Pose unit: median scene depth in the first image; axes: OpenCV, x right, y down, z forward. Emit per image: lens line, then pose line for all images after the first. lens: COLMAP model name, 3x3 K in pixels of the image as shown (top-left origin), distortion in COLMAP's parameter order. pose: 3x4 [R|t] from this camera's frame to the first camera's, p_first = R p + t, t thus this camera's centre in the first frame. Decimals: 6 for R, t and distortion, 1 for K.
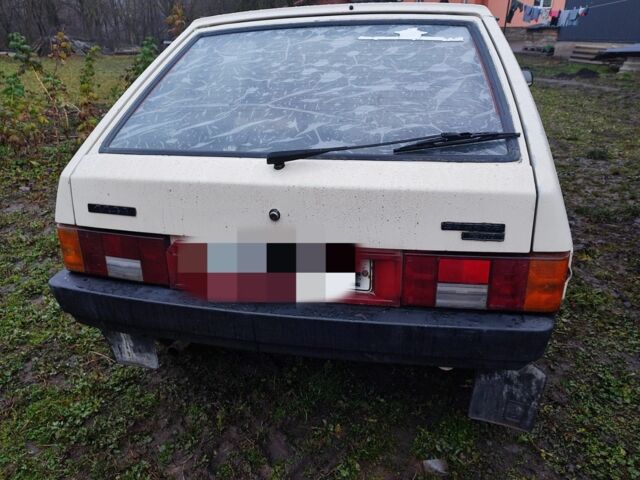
lens RADIAL K [[481.1, 0, 320.0], [0, 481.1, 240.0], [0, 0, 1]] dist [0.036411, -0.038706]
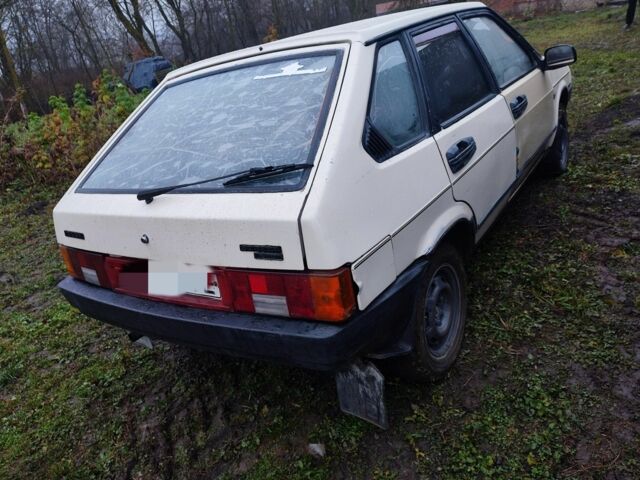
lens RADIAL K [[481.1, 0, 320.0], [0, 481.1, 240.0], [0, 0, 1]] dist [0.036411, -0.038706]
pose [[0.930409, -0.018537, -0.366055, 0.815940], [0.030502, 0.999172, 0.026930, -0.069357], [0.365253, -0.036221, 0.930203, -0.048178]]
